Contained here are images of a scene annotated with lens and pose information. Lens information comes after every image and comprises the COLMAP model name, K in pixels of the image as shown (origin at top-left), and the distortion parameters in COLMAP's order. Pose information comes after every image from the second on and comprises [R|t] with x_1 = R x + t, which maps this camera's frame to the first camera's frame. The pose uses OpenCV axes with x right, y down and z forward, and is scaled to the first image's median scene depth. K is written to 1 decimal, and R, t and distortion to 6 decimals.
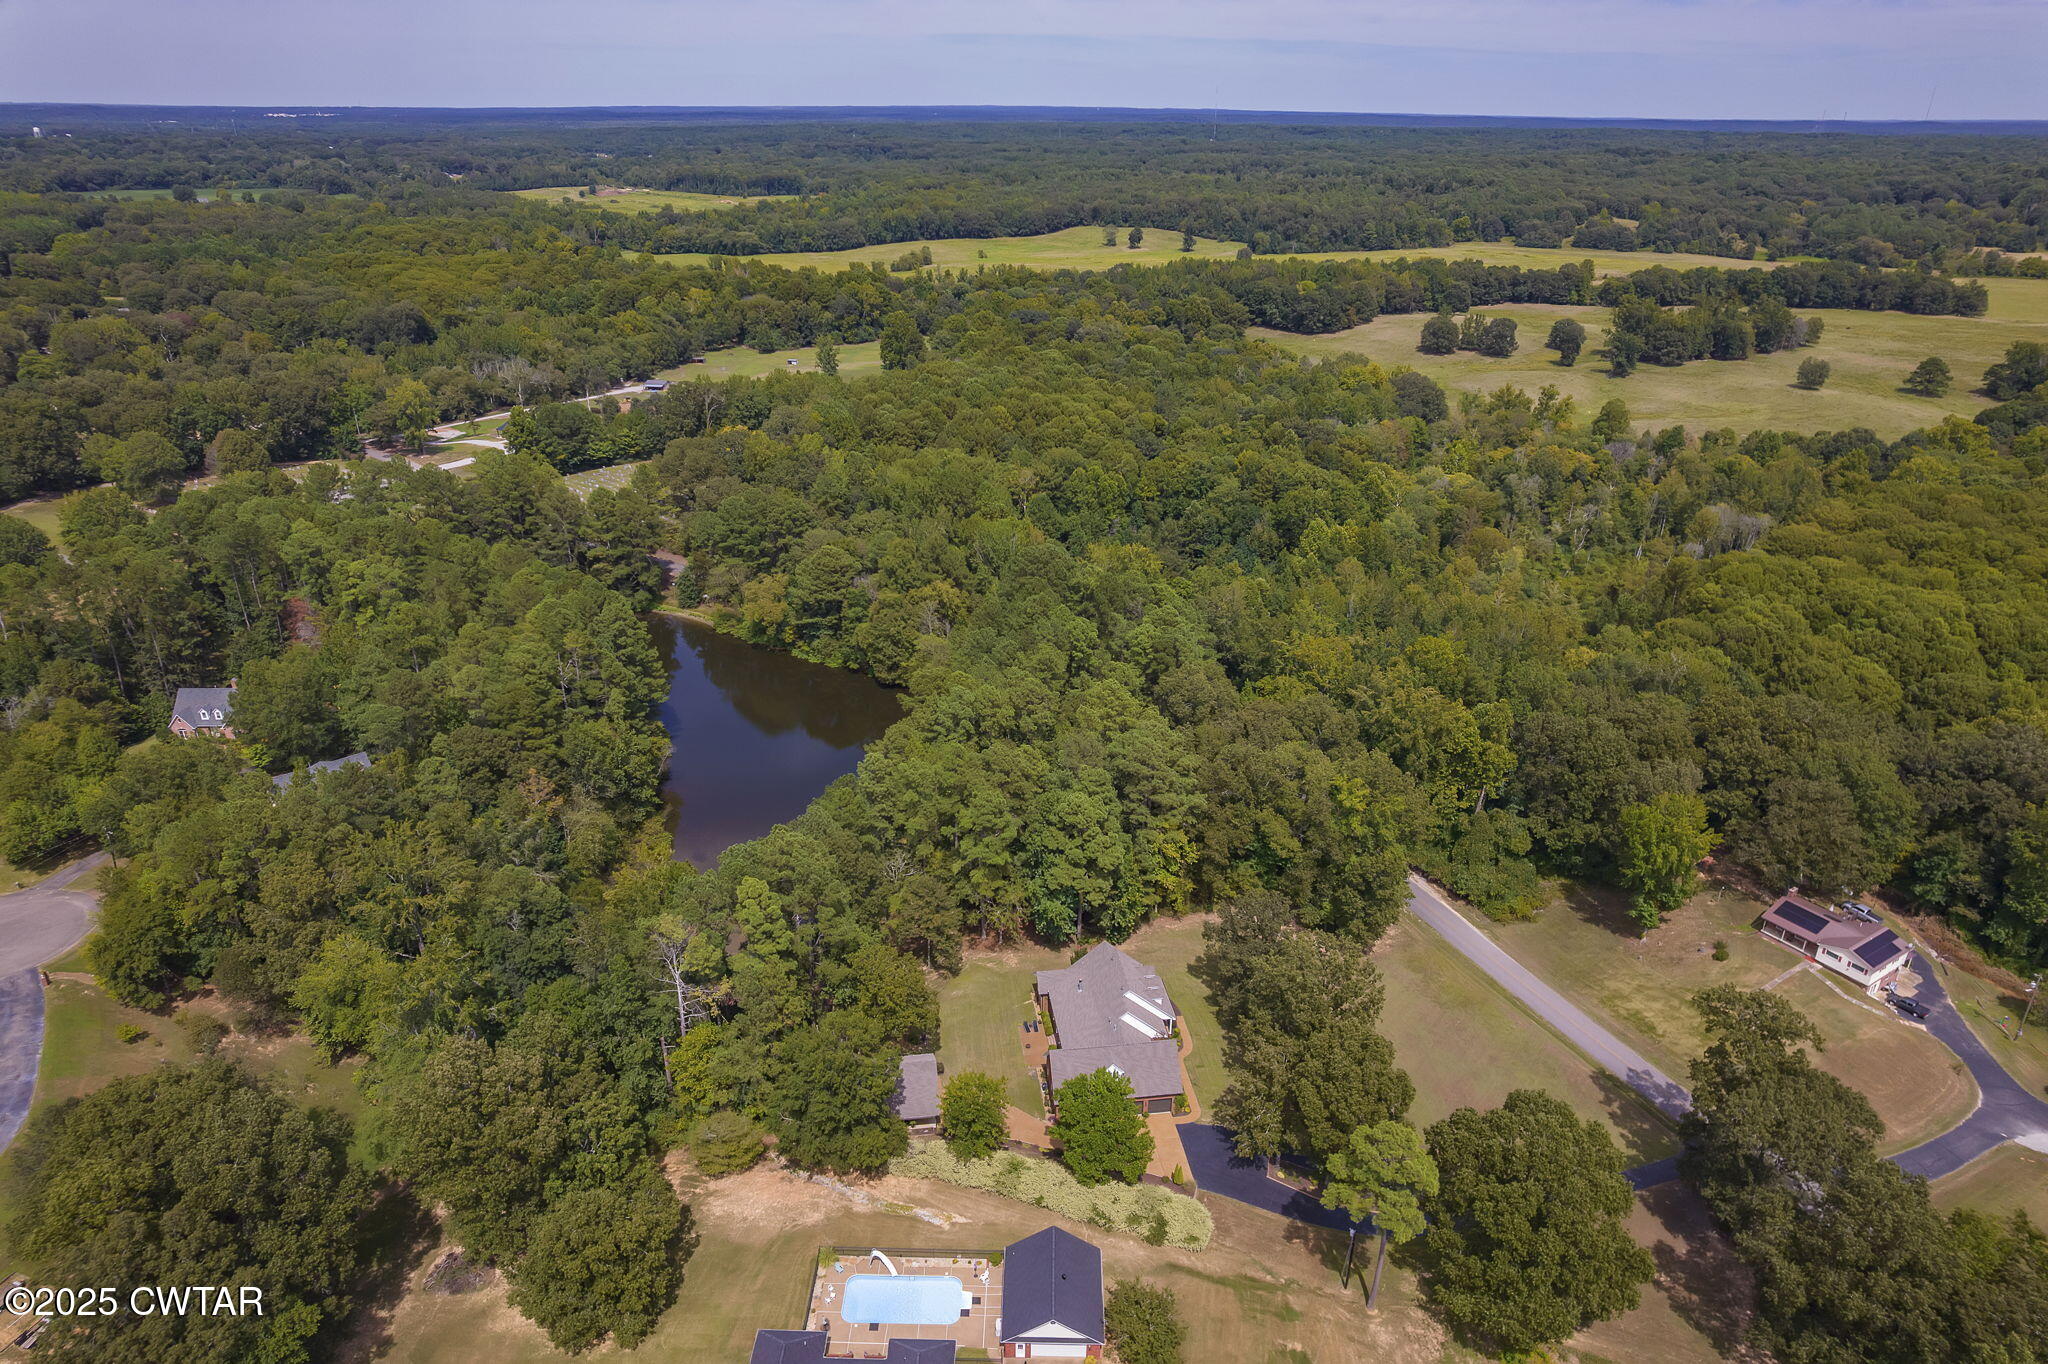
lens RADIAL K [[1319.5, 0, 1029.0], [0, 1319.5, 680.8], [0, 0, 1]] dist [-0.081891, 0.079413]
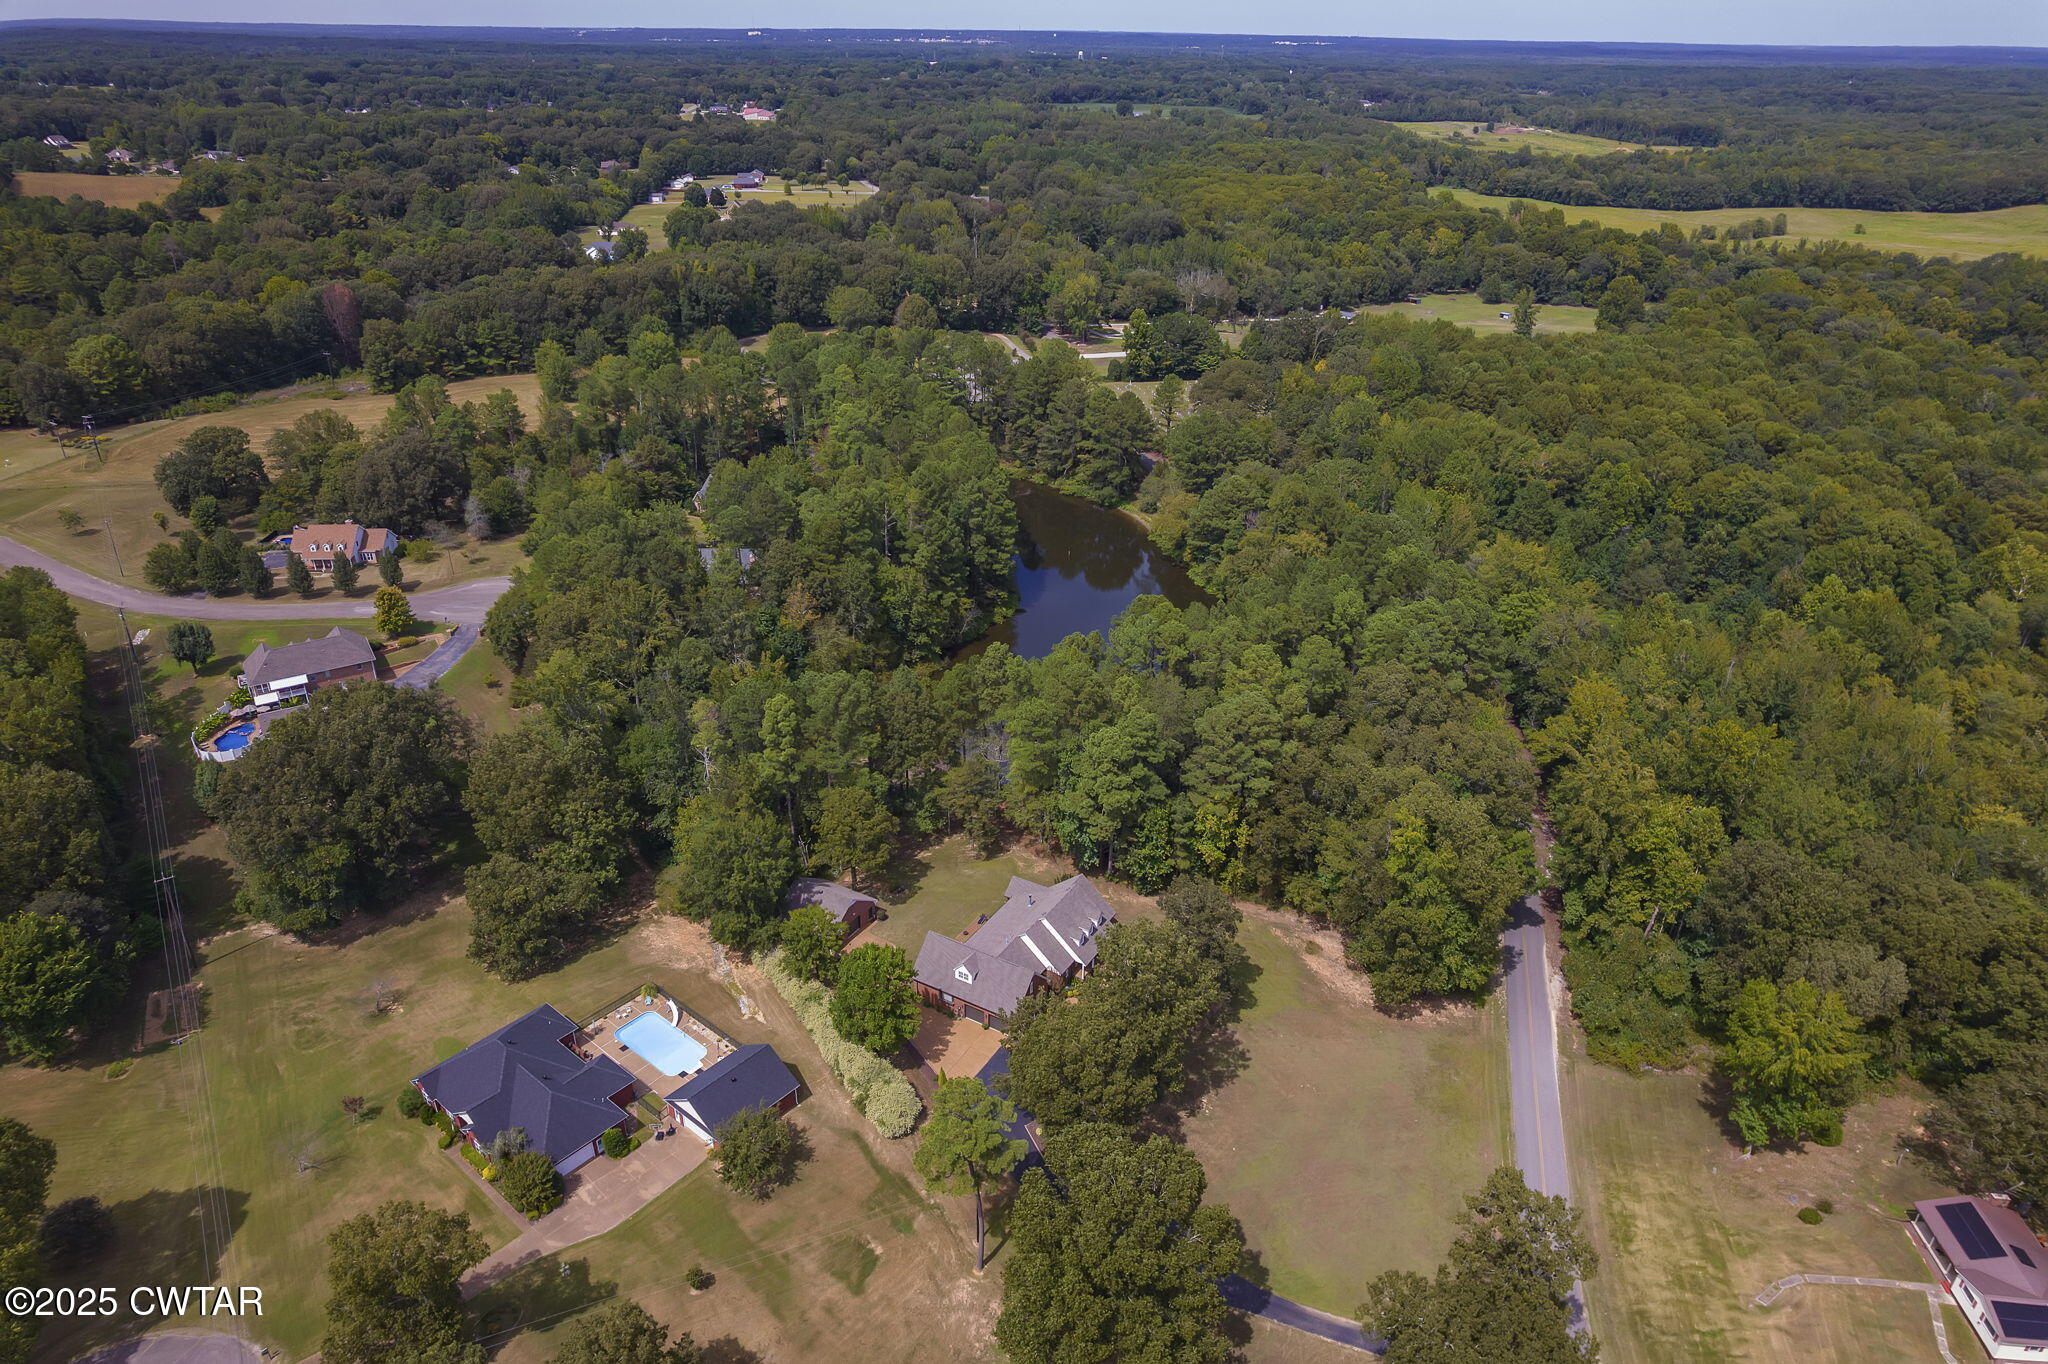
lens RADIAL K [[1319.5, 0, 1029.0], [0, 1319.5, 680.8], [0, 0, 1]] dist [-0.081891, 0.079413]
pose [[0.782087, 0.283873, -0.554758, 0.170235], [-0.260216, 0.957659, 0.123193, -0.017974], [0.566240, 0.048009, 0.822841, 0.043825]]
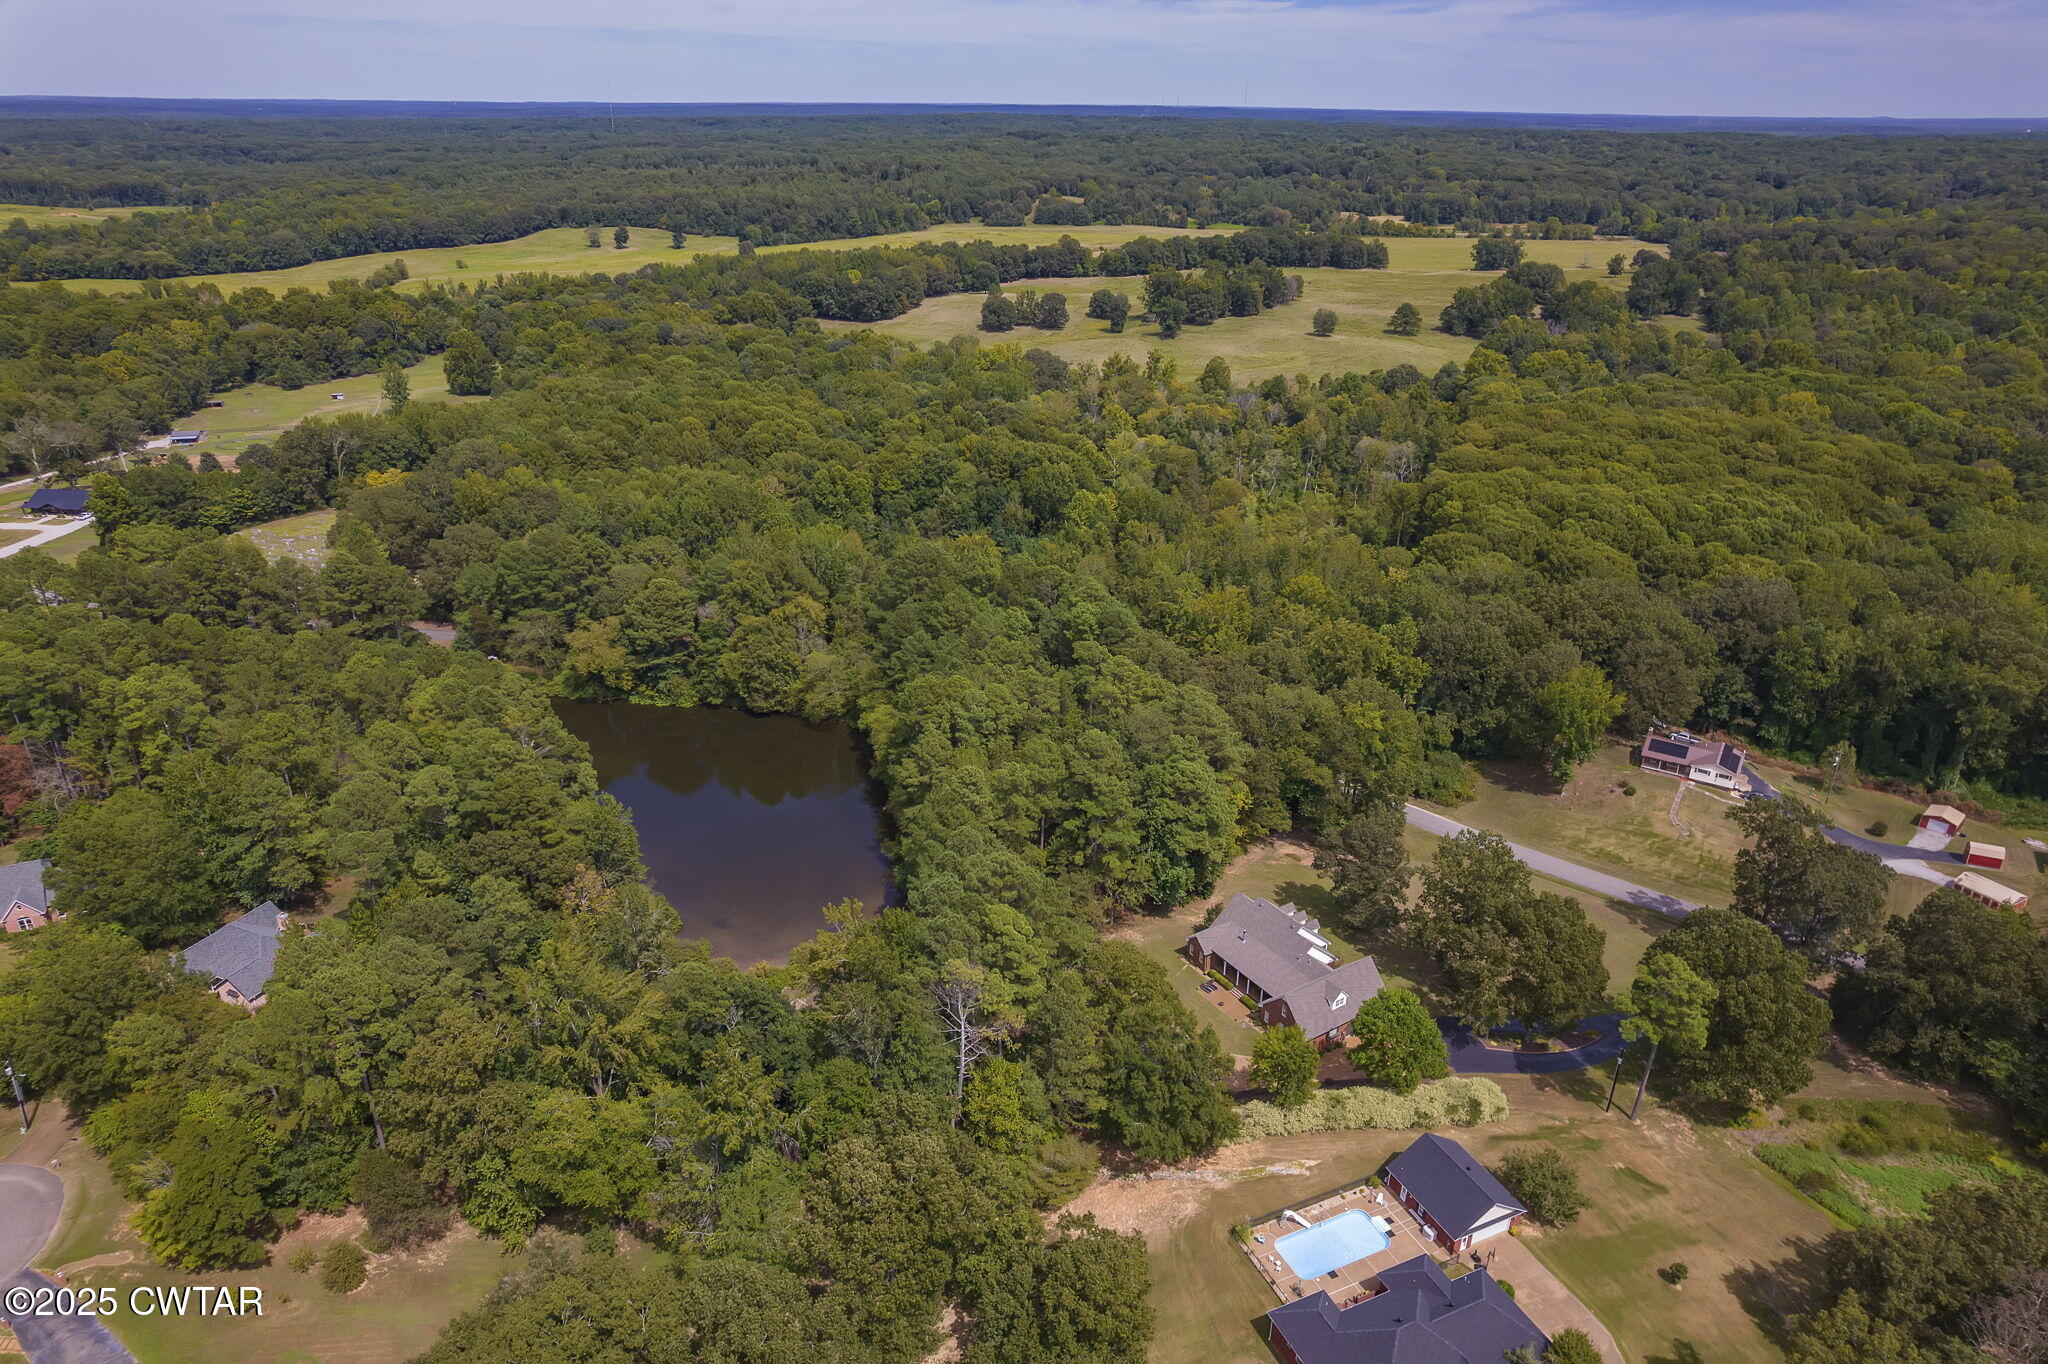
lens RADIAL K [[1319.5, 0, 1029.0], [0, 1319.5, 680.8], [0, 0, 1]] dist [-0.081891, 0.079413]
pose [[0.905003, -0.172791, 0.388733, -0.150161], [0.170272, 0.984535, 0.041215, -0.013448], [-0.389842, 0.028891, 0.920428, 0.026290]]
